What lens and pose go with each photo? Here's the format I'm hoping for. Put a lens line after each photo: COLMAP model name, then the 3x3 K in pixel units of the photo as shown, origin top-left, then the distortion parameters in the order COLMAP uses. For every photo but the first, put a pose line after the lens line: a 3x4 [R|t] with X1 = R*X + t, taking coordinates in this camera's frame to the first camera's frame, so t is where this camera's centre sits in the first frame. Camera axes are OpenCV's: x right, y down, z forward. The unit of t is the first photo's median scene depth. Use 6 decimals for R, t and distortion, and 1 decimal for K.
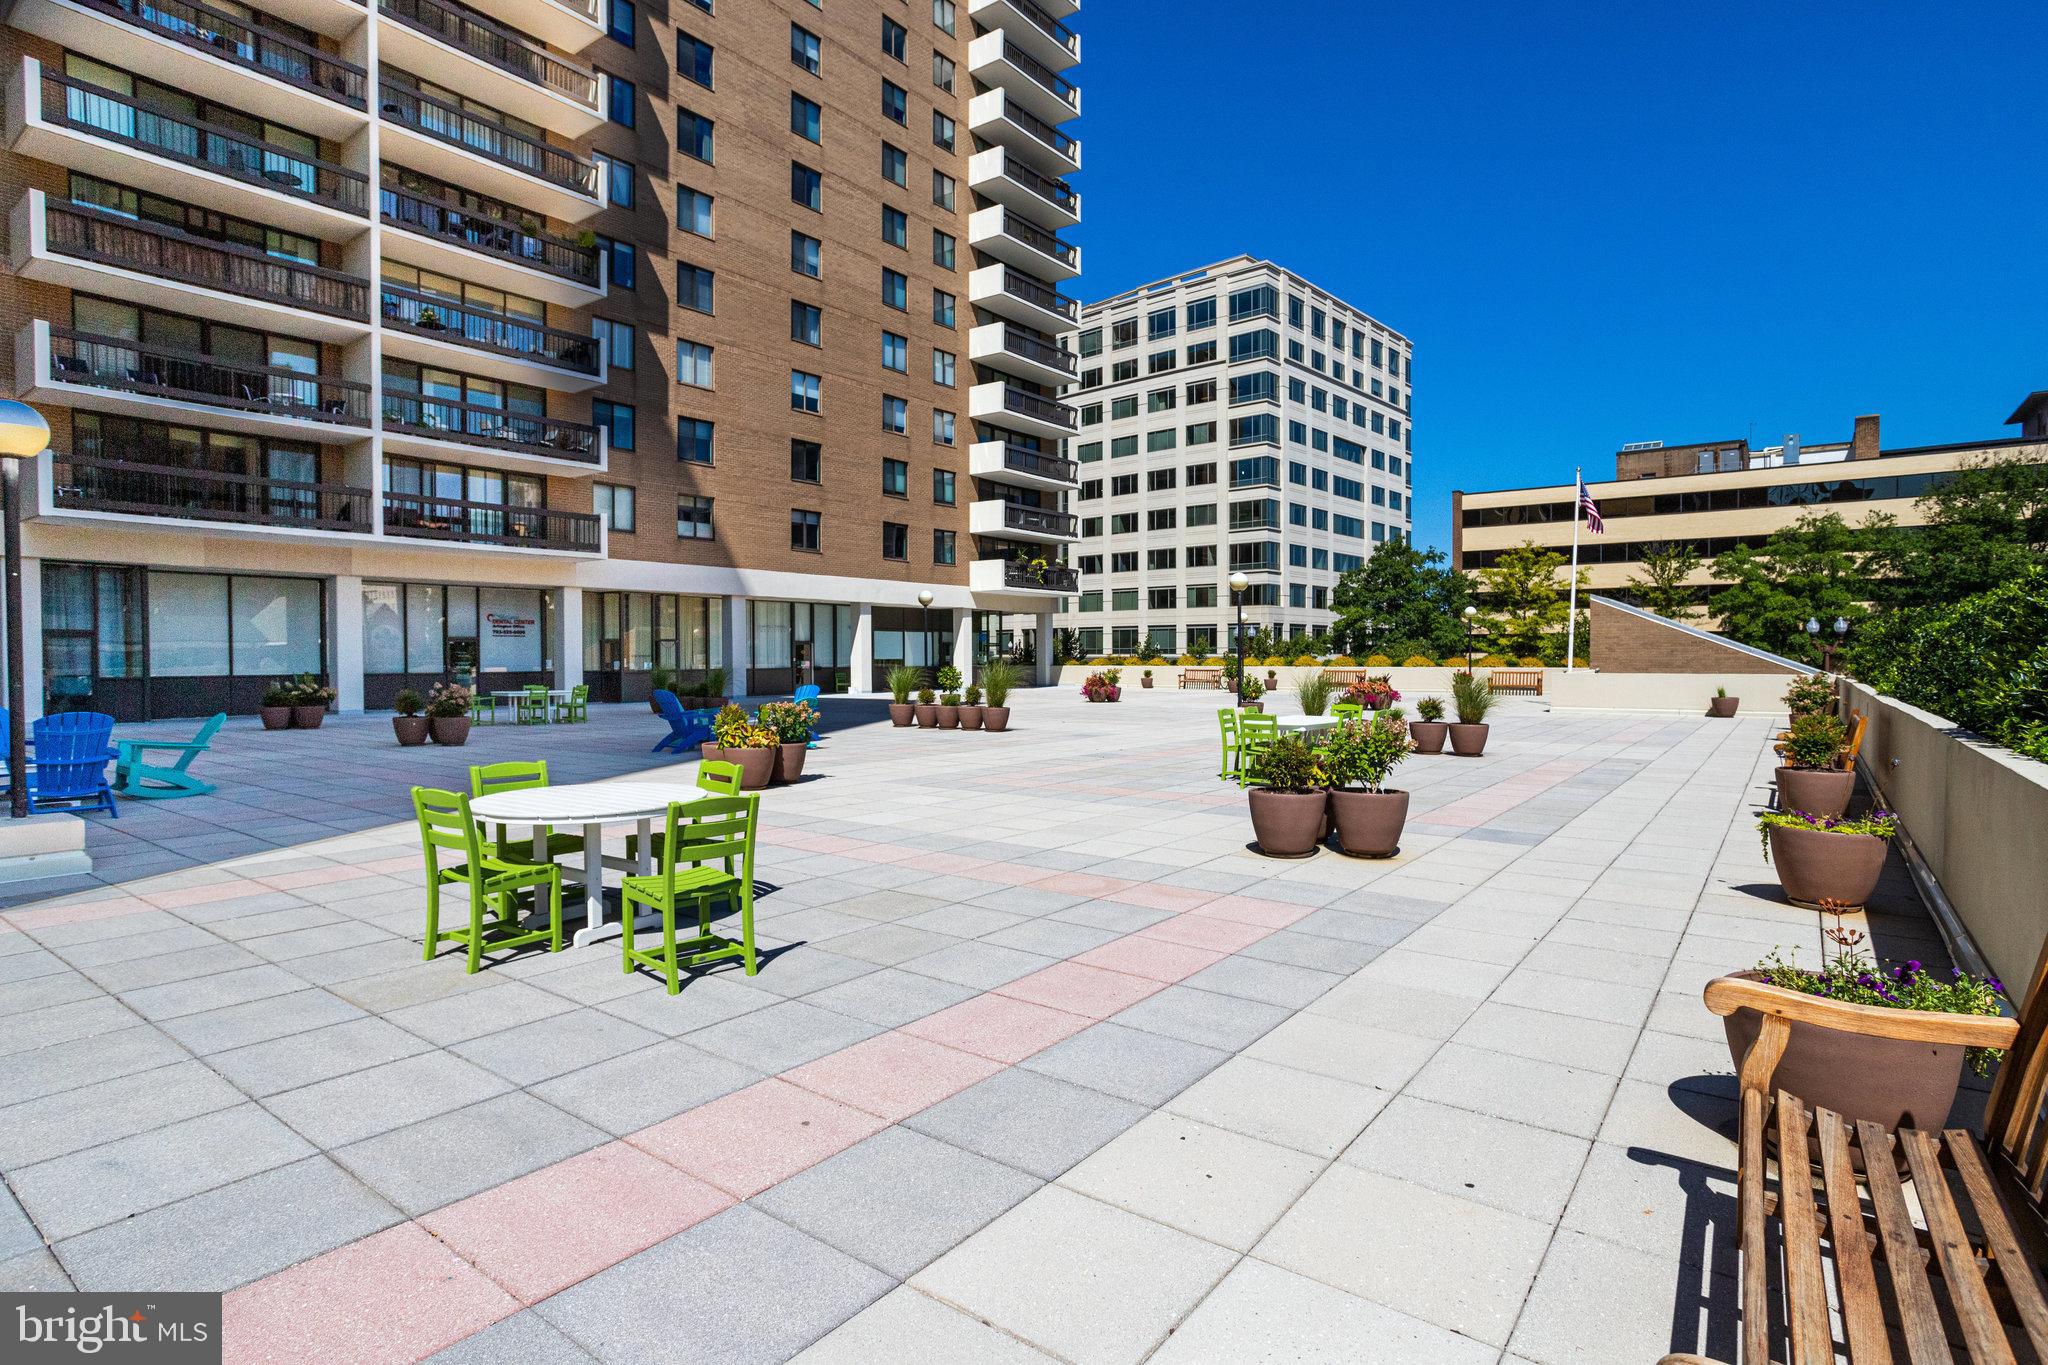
lens RADIAL K [[1026.1, 0, 1024.0], [0, 1026.1, 682.5], [0, 0, 1]] dist [-0.004402, 0.000173]
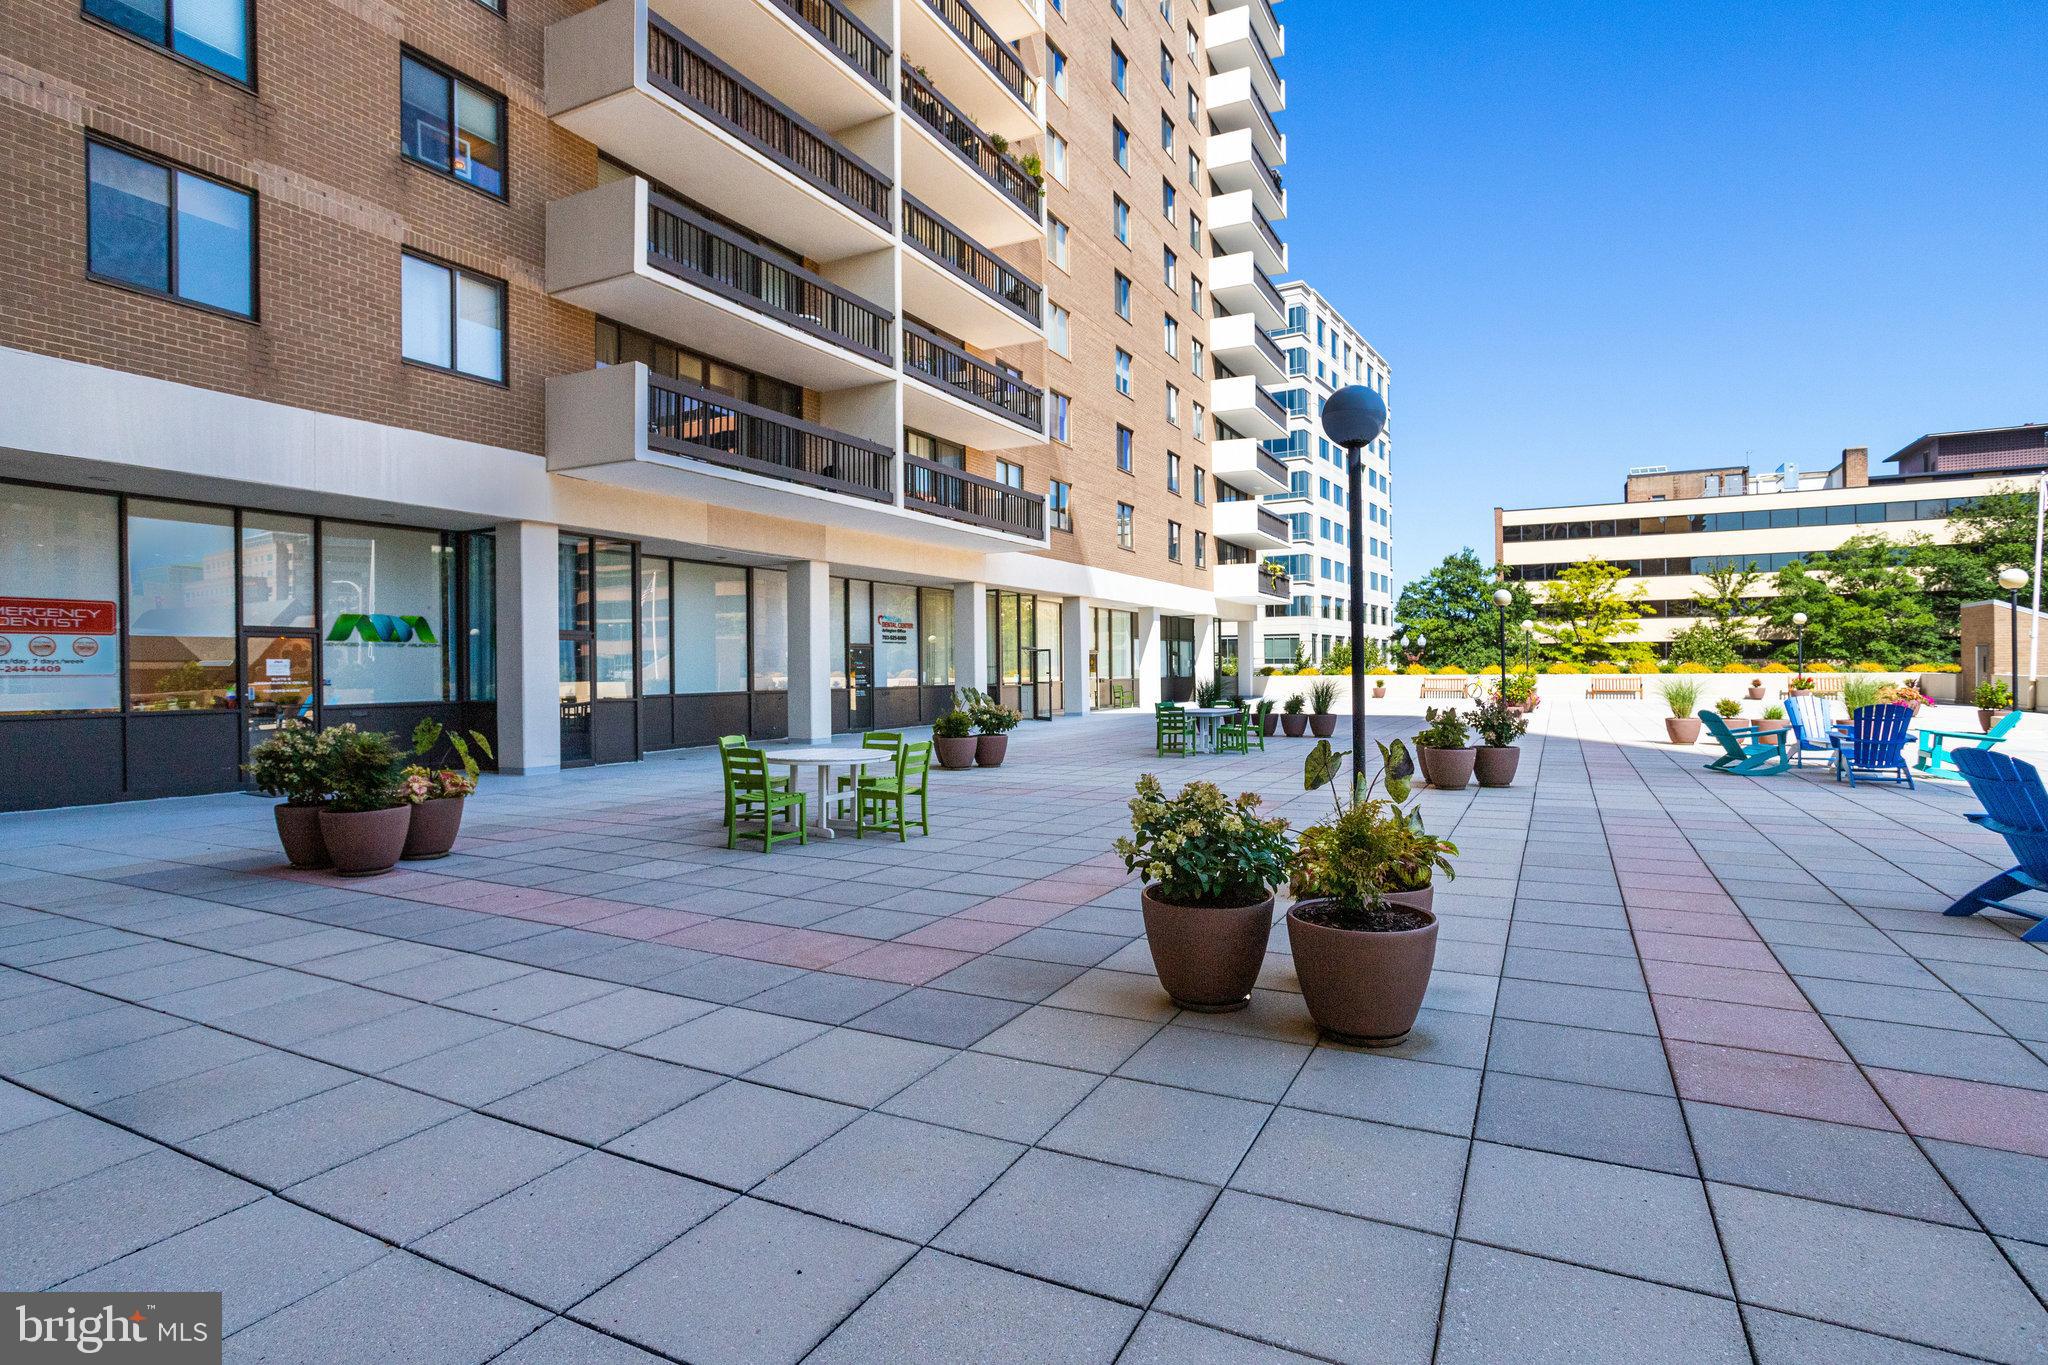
lens RADIAL K [[998.5, 0, 1024.0], [0, 998.5, 682.5], [0, 0, 1]] dist [-0.019215, 0.000281]
pose [[0.985033, -0.011153, 0.172007, -0.290272], [0.013839, 0.999800, -0.014426, -0.000038], [-0.171811, 0.016591, 0.984990, 0.105559]]
